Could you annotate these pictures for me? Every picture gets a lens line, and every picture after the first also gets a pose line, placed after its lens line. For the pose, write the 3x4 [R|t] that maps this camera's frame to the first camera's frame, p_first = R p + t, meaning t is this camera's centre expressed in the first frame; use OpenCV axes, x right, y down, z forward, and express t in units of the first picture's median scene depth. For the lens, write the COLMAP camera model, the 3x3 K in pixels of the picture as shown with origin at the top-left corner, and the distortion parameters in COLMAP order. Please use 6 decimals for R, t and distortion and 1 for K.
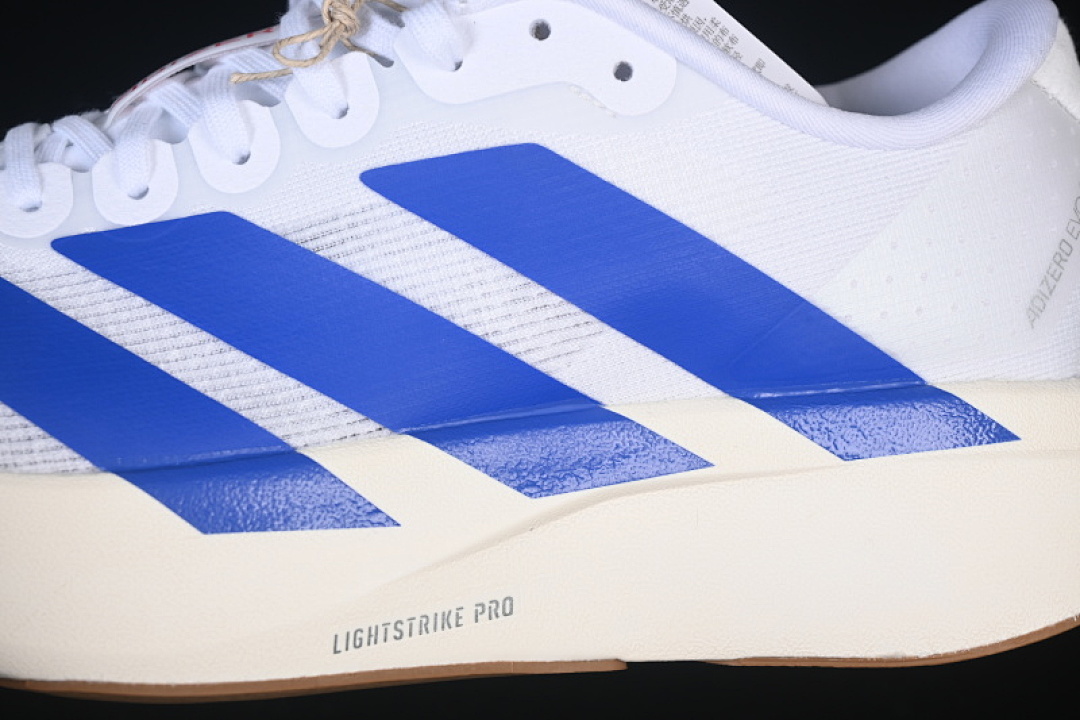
lens RADIAL K [[2361.1, 0, 538.0], [0, 2361.1, 360.4], [0, 0, 1]] dist [-0.066979, 0.000000]
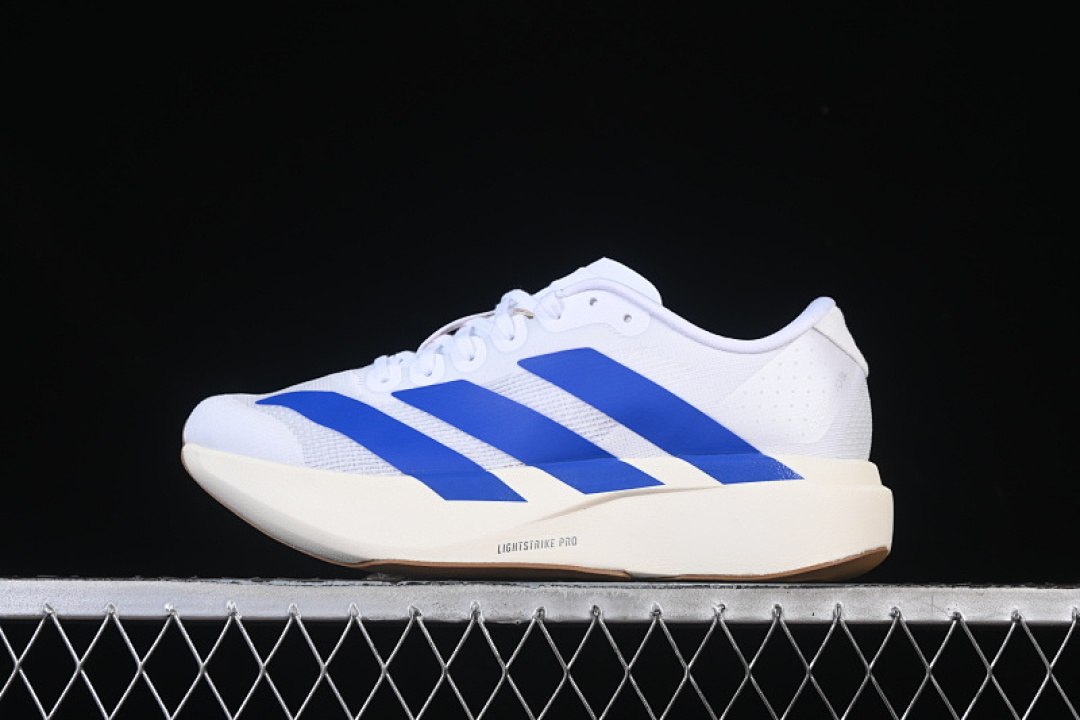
lens RADIAL K [[2361.1, 0, 539.1], [0, 2361.1, 352.9], [0, 0, 1]] dist [-0.066979, 0.000000]
pose [[0.986484, -0.009122, -0.163605, 0.340325], [-0.027784, 0.974680, -0.221873, 0.446210], [0.161486, 0.223419, 0.961252, -1.310930]]
